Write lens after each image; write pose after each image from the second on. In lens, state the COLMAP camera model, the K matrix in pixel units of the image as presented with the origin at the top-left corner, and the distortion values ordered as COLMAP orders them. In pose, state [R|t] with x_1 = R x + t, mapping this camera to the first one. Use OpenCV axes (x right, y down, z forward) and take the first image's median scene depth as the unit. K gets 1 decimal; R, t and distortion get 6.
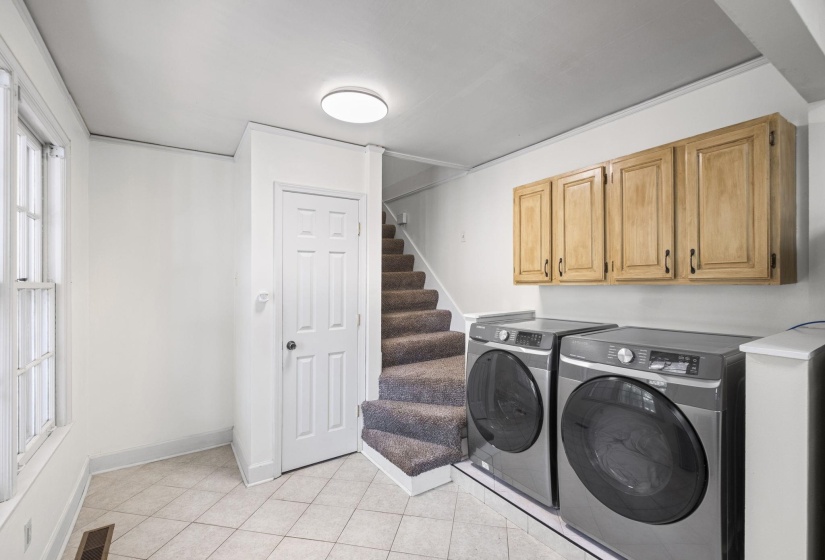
lens RADIAL K [[367.5, 0, 413.5], [0, 367.5, 262.1], [0, 0, 1]] dist [0.000567, -0.004109]
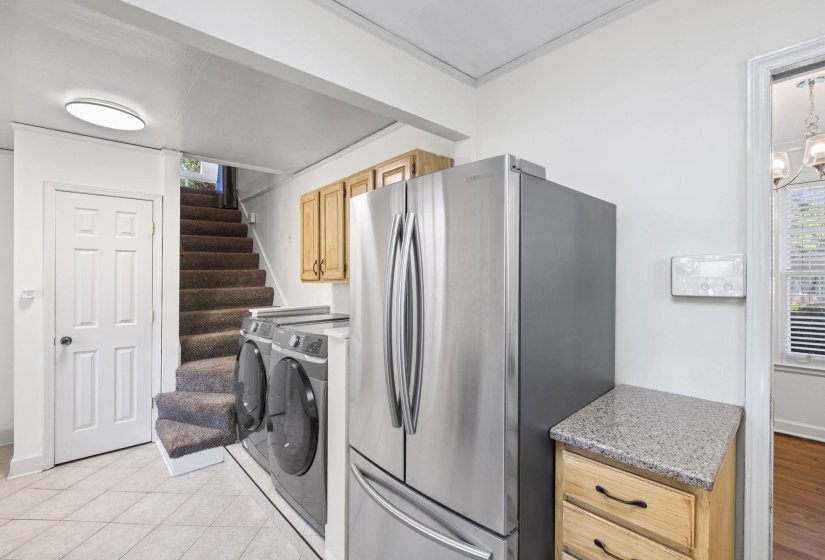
lens RADIAL K [[367.5, 0, 413.5], [0, 367.5, 262.1], [0, 0, 1]] dist [0.000567, -0.004109]
pose [[0.988163, 0.012340, 0.152908, 0.451863], [-0.013219, 0.999901, 0.004737, -0.010736], [-0.152834, -0.006702, 0.988229, -0.153367]]
